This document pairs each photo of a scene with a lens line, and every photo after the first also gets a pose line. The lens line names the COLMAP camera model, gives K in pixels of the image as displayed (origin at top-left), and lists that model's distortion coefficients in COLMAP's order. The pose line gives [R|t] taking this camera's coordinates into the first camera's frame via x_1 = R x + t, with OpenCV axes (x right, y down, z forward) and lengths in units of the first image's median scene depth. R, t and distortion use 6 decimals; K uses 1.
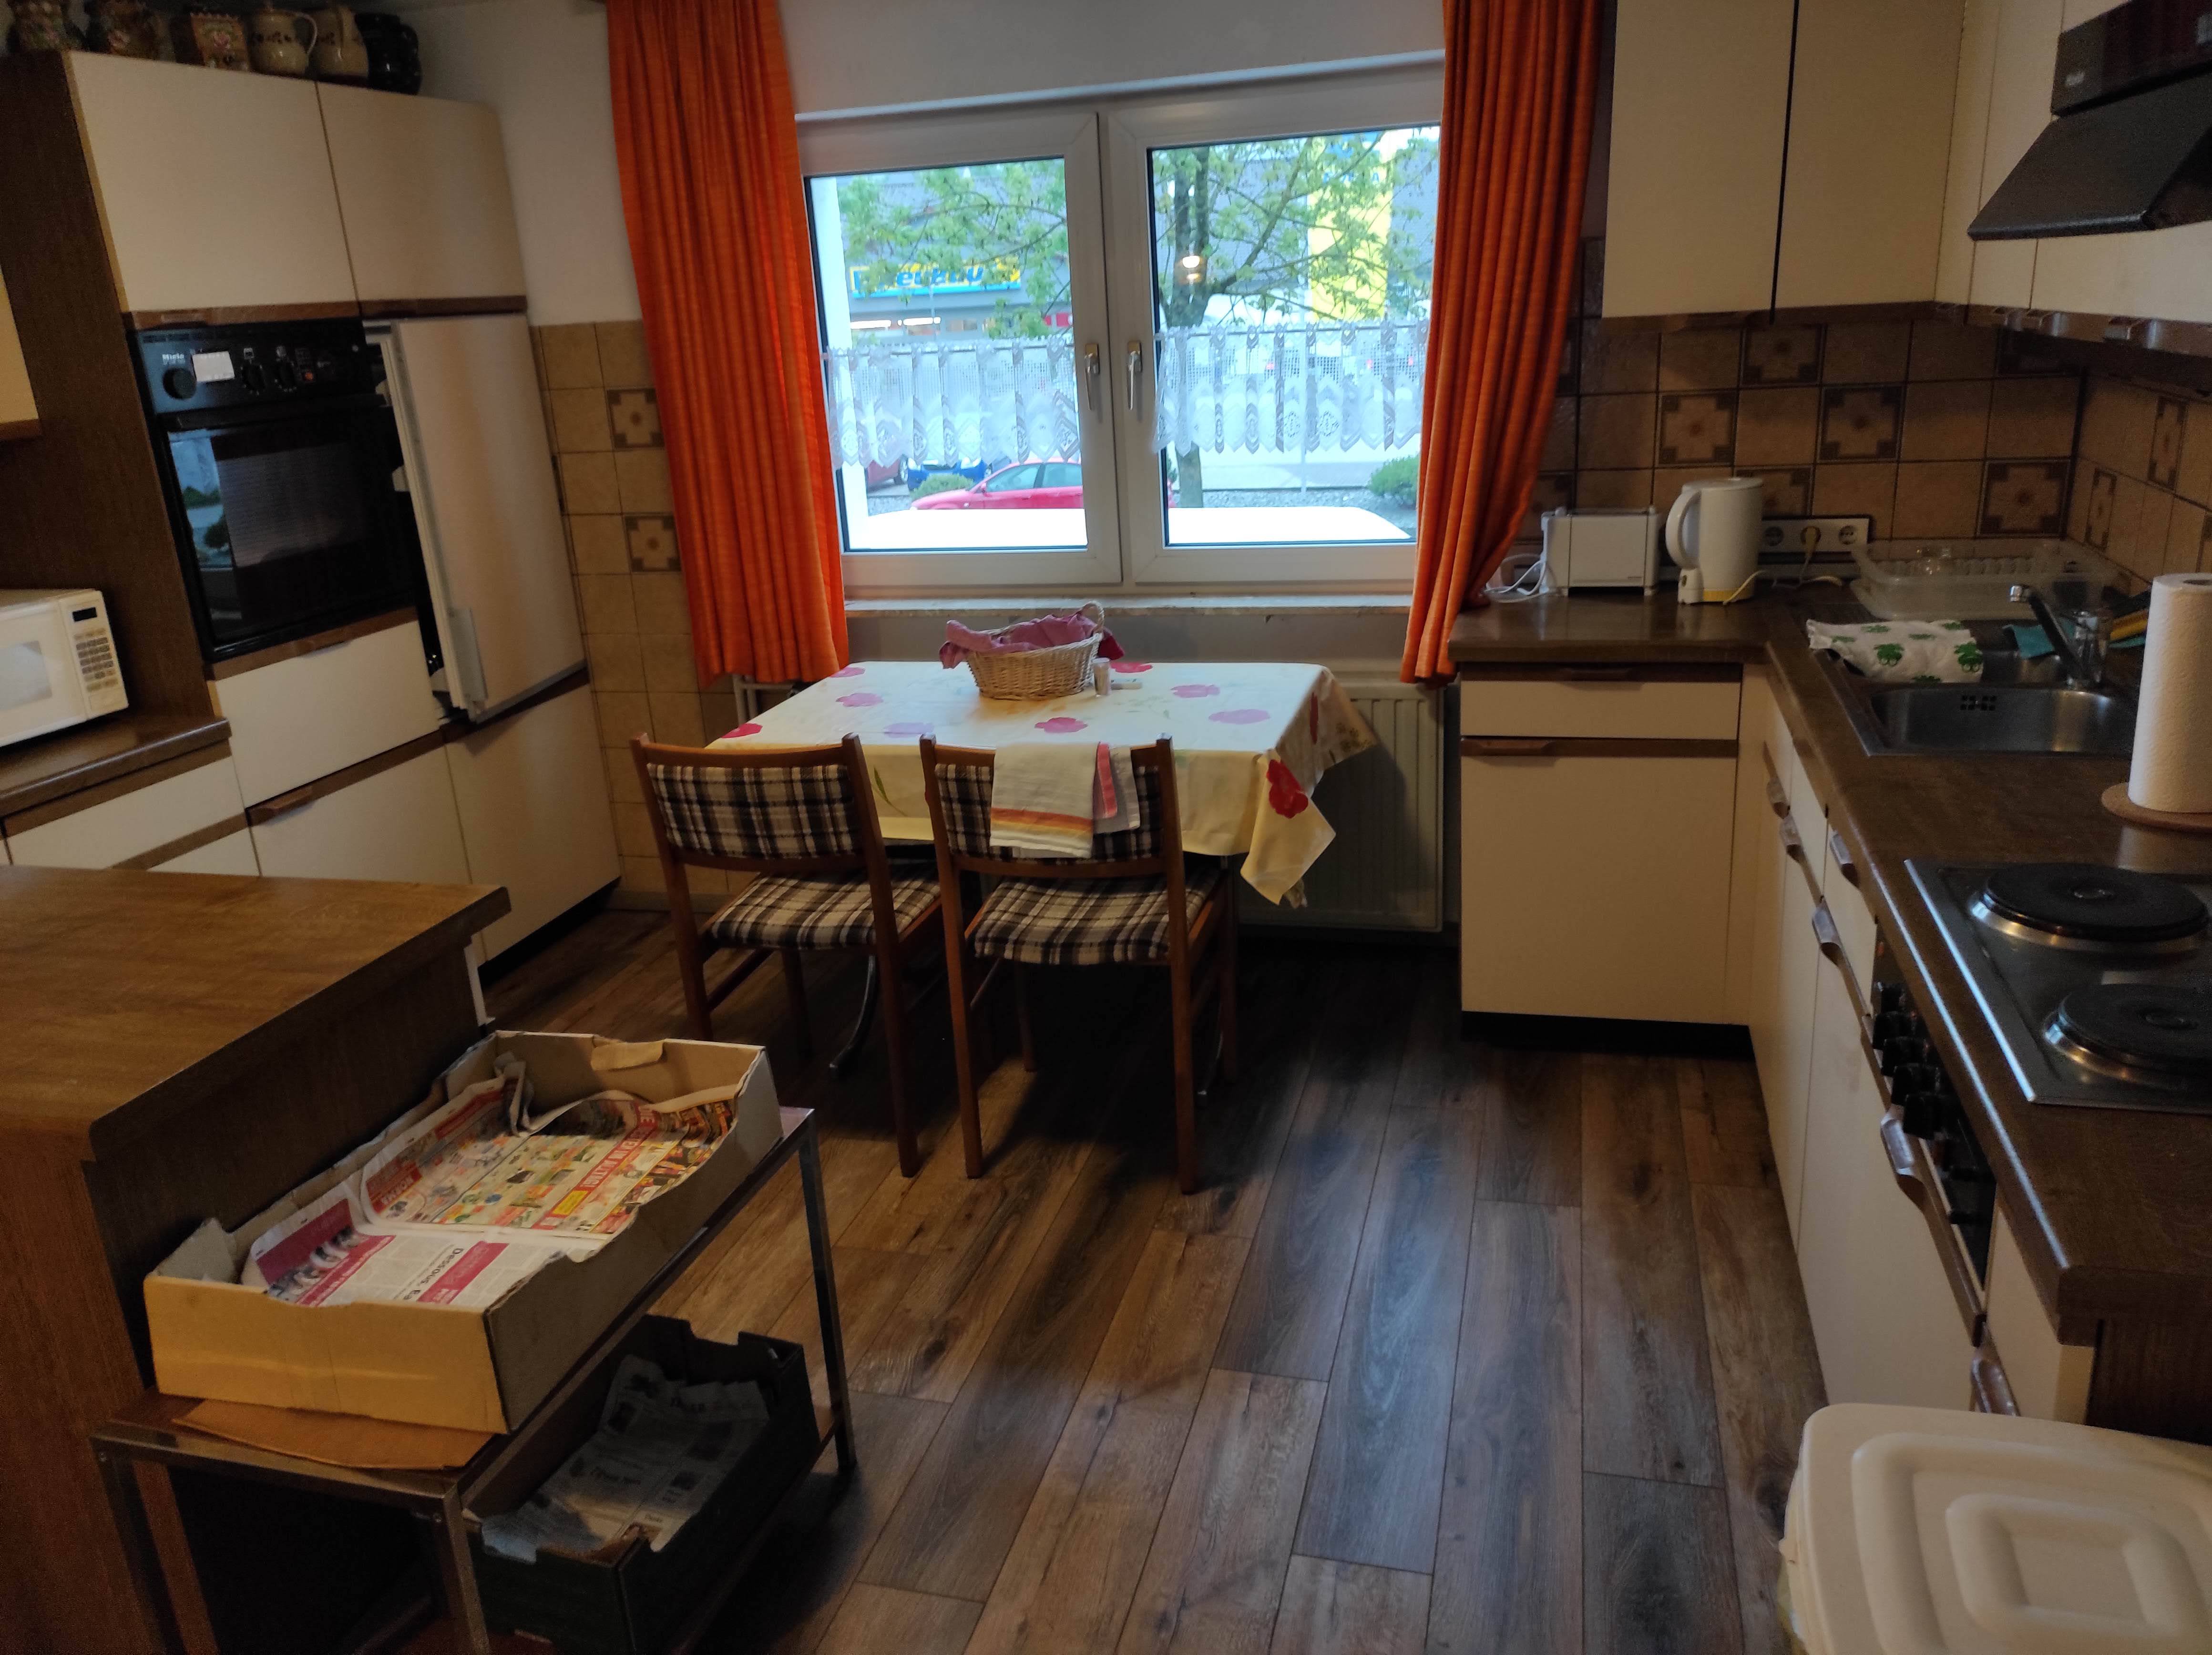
lens RADIAL K [[1643.4, 0, 1096.0], [0, 1643.4, 832.2], [0, 0, 1]] dist [0.053645, -0.057500]
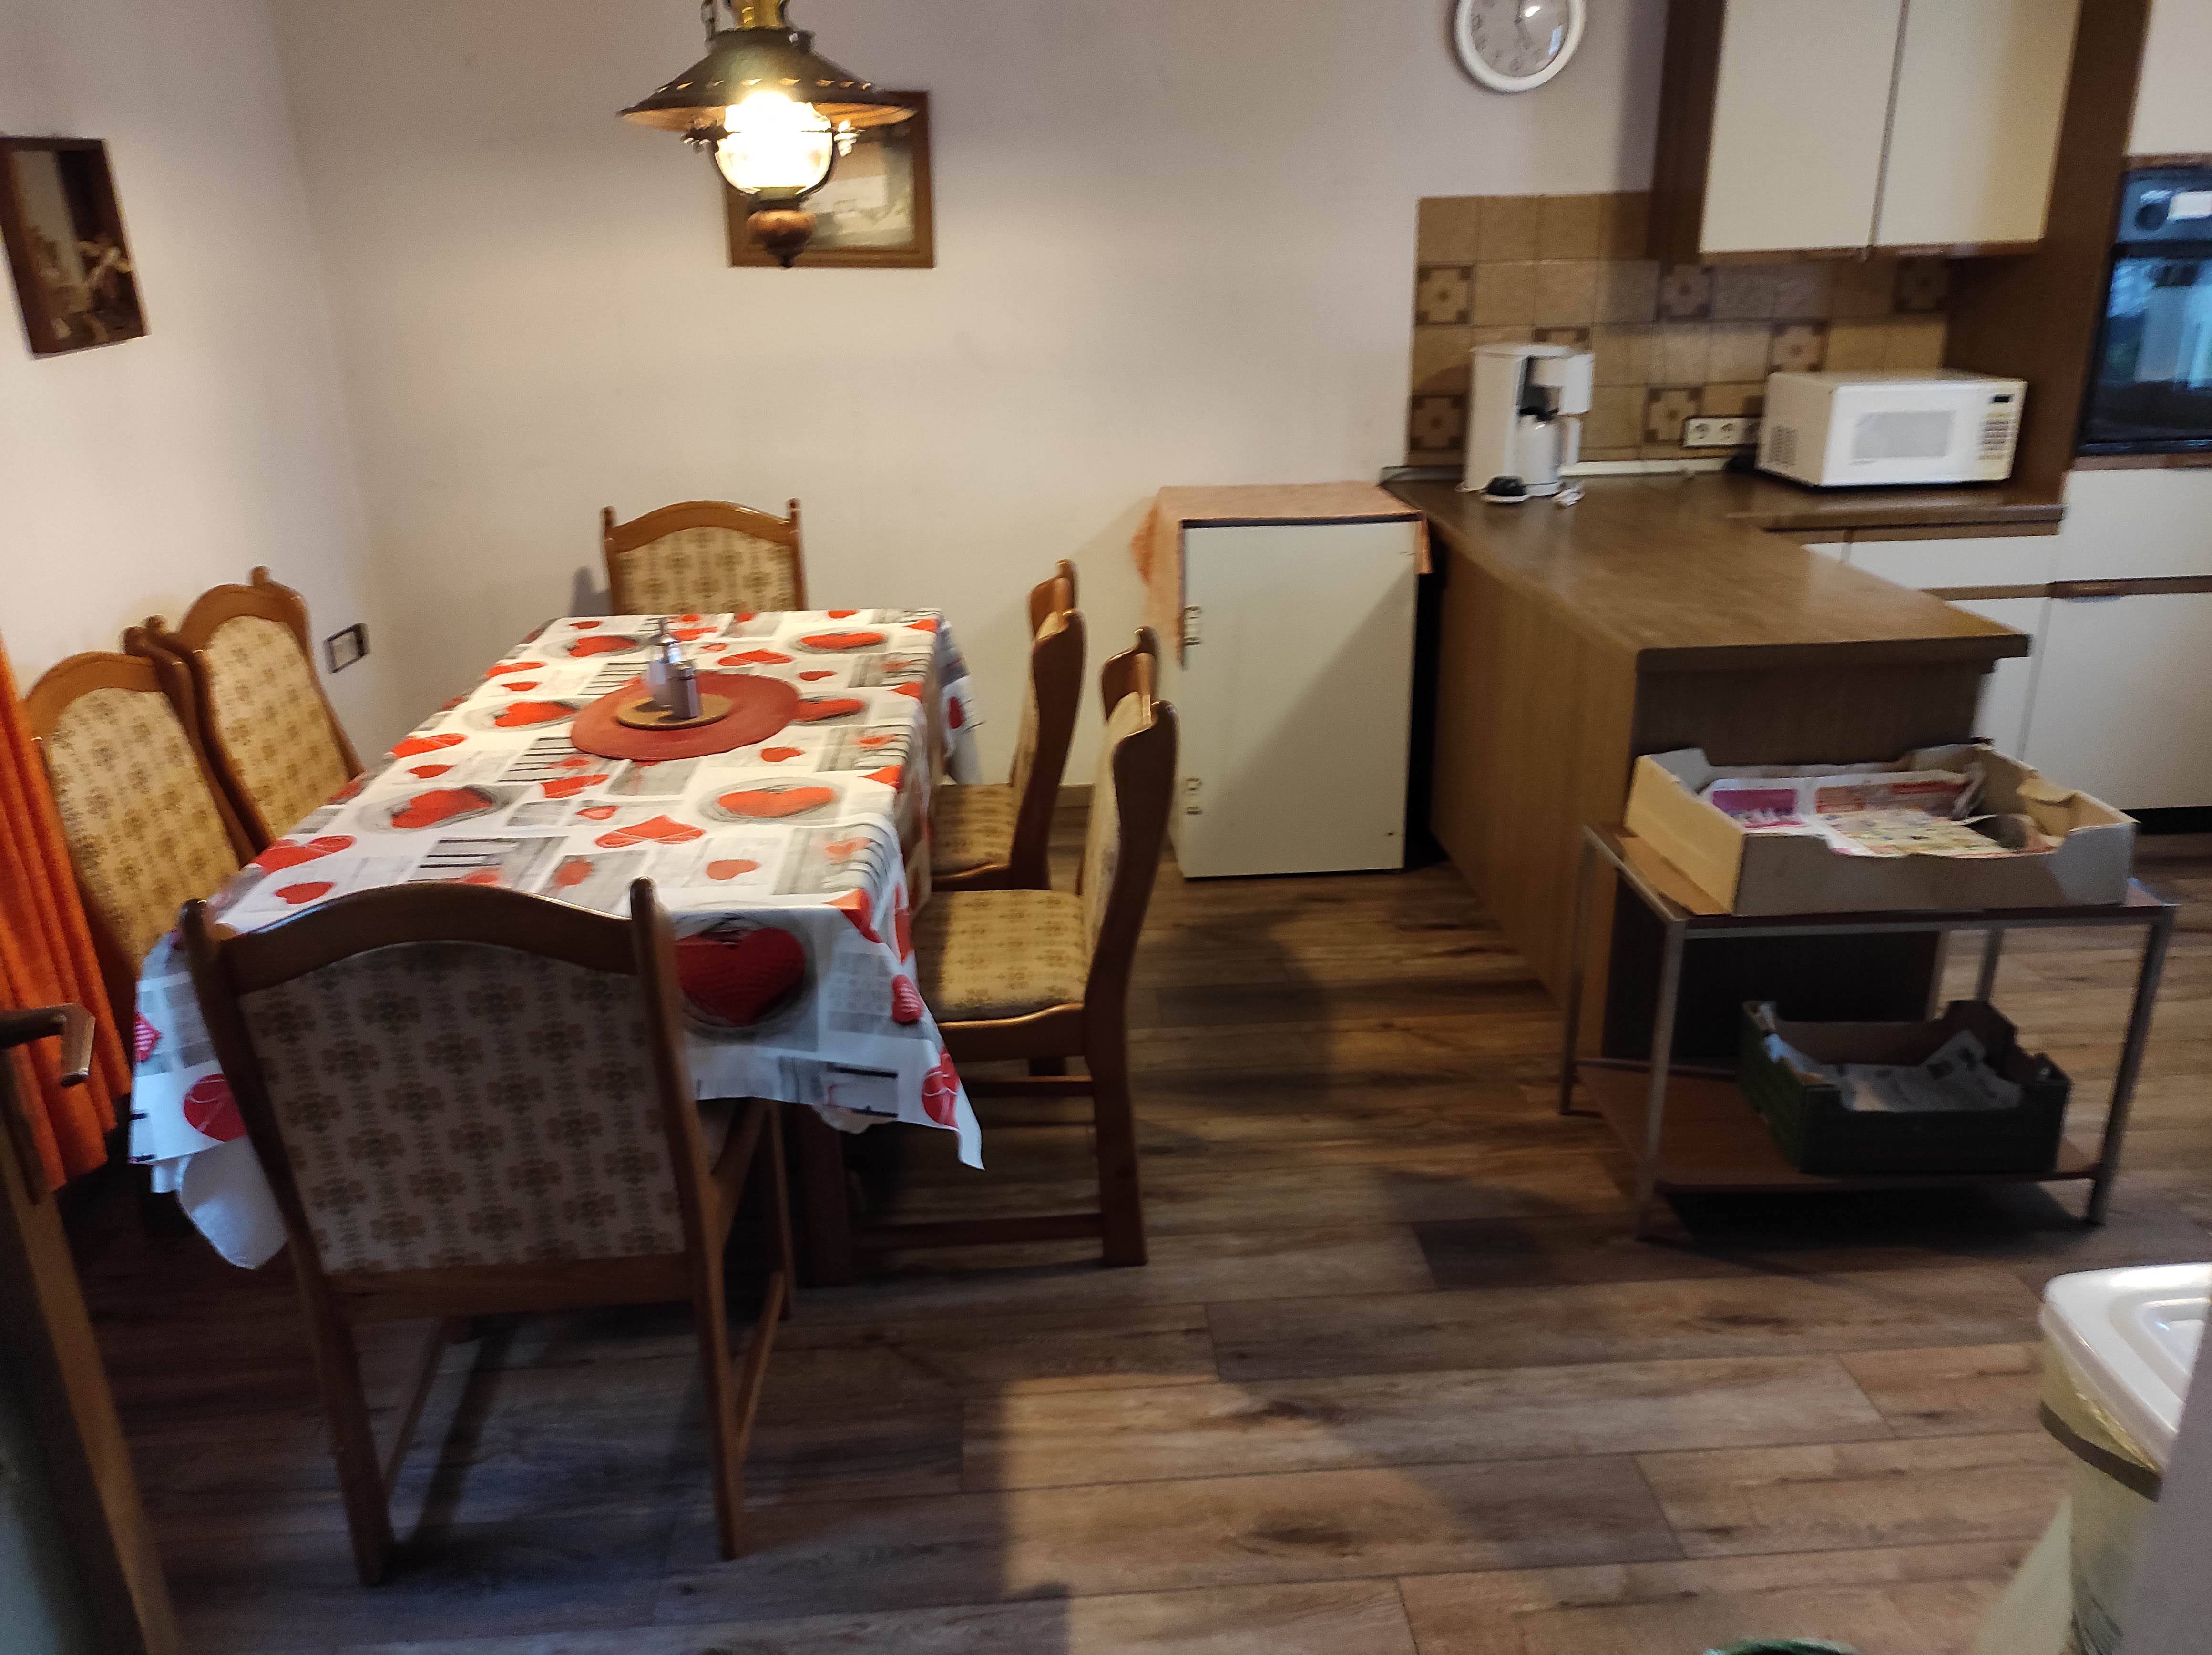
lens RADIAL K [[1643.4, 0, 1096.0], [0, 1643.4, 832.2], [0, 0, 1]] dist [0.053645, -0.057500]
pose [[0.337223, 0.378410, -0.862025, 0.552363], [-0.295957, 0.911848, 0.284504, 0.020549], [0.893695, 0.159181, 0.419489, -0.141263]]
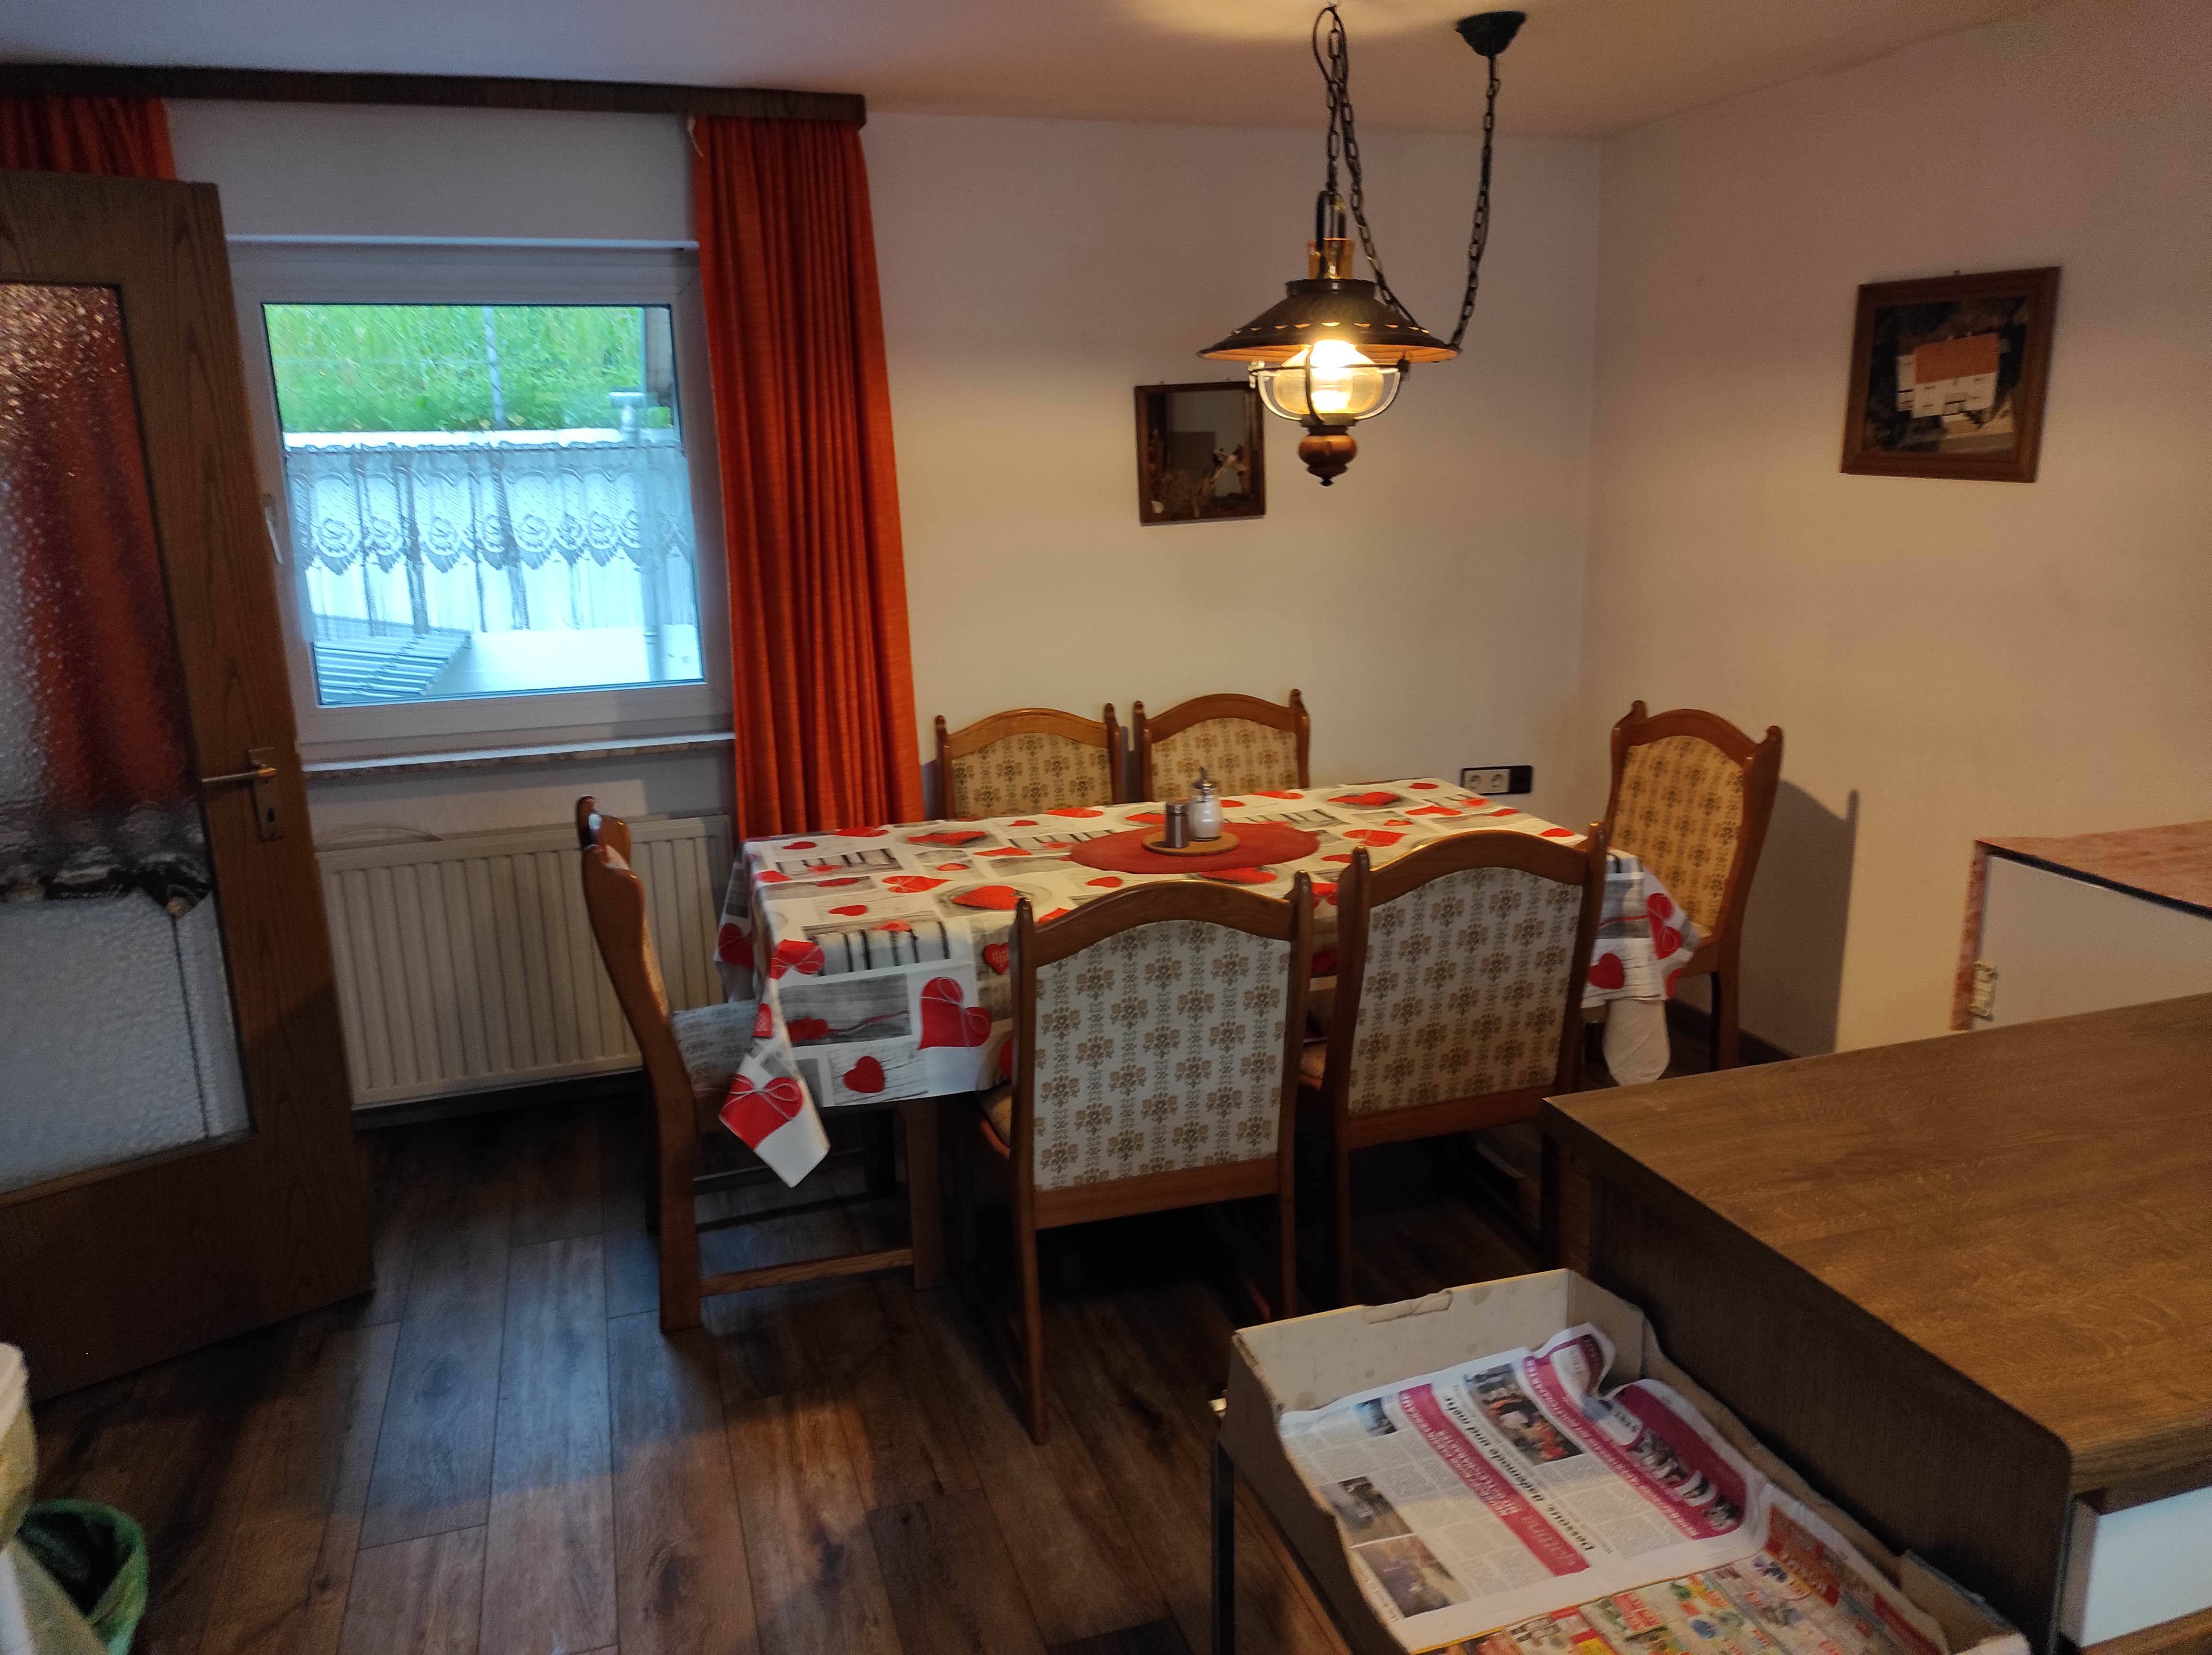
lens RADIAL K [[1643.4, 0, 1096.0], [0, 1643.4, 832.2], [0, 0, 1]] dist [0.053645, -0.057500]
pose [[-0.836518, 0.205649, -0.507884, 0.136144], [-0.096908, 0.856761, 0.506527, -0.381299], [0.539302, 0.472937, -0.696767, 1.122905]]
